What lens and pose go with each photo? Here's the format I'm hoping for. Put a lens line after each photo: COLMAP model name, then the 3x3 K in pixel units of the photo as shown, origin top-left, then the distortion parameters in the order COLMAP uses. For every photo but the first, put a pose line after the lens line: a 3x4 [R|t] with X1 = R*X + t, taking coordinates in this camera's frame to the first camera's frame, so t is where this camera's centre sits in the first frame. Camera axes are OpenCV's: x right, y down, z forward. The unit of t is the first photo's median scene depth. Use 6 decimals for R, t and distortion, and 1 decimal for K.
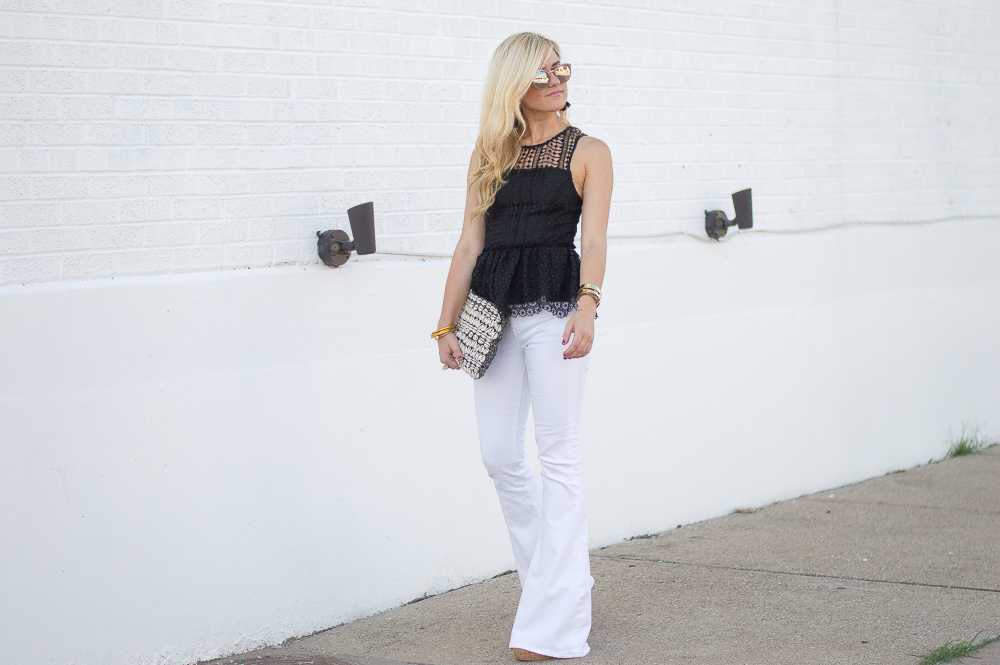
lens RADIAL K [[2159.5, 0, 500.0], [0, 2159.5, 332.5], [0, 0, 1]] dist [-0.037933, -0.318837]
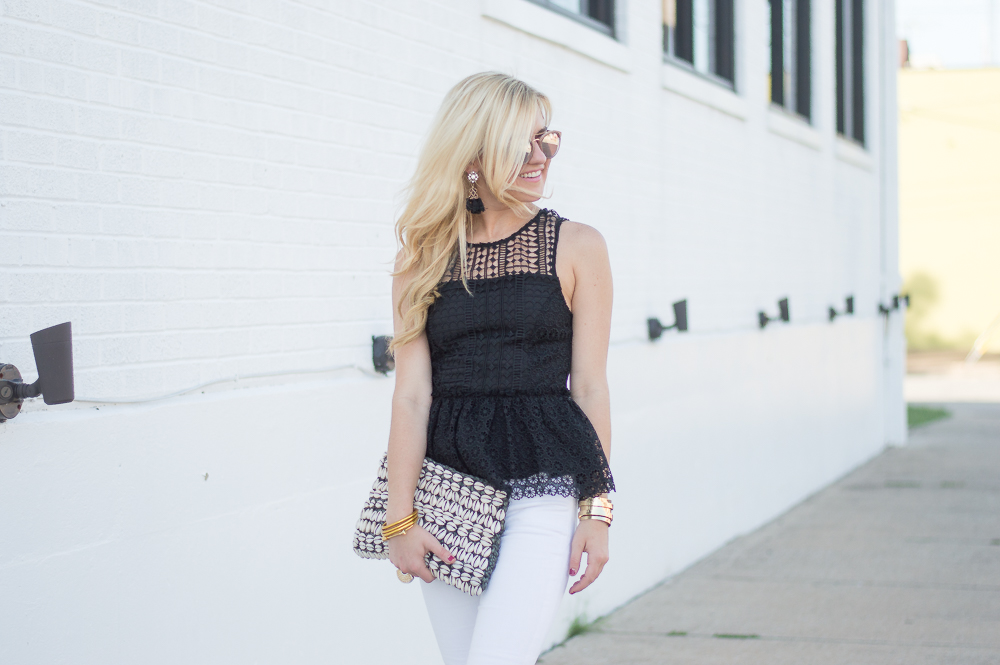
lens RADIAL K [[2159.5, 0, 500.0], [0, 2159.5, 332.5], [0, 0, 1]] dist [-0.037933, -0.318837]
pose [[0.788690, 0.007441, 0.614745, -0.346718], [0.024886, 0.998721, -0.044016, -0.024707], [-0.614287, 0.050013, 0.787496, 0.400333]]
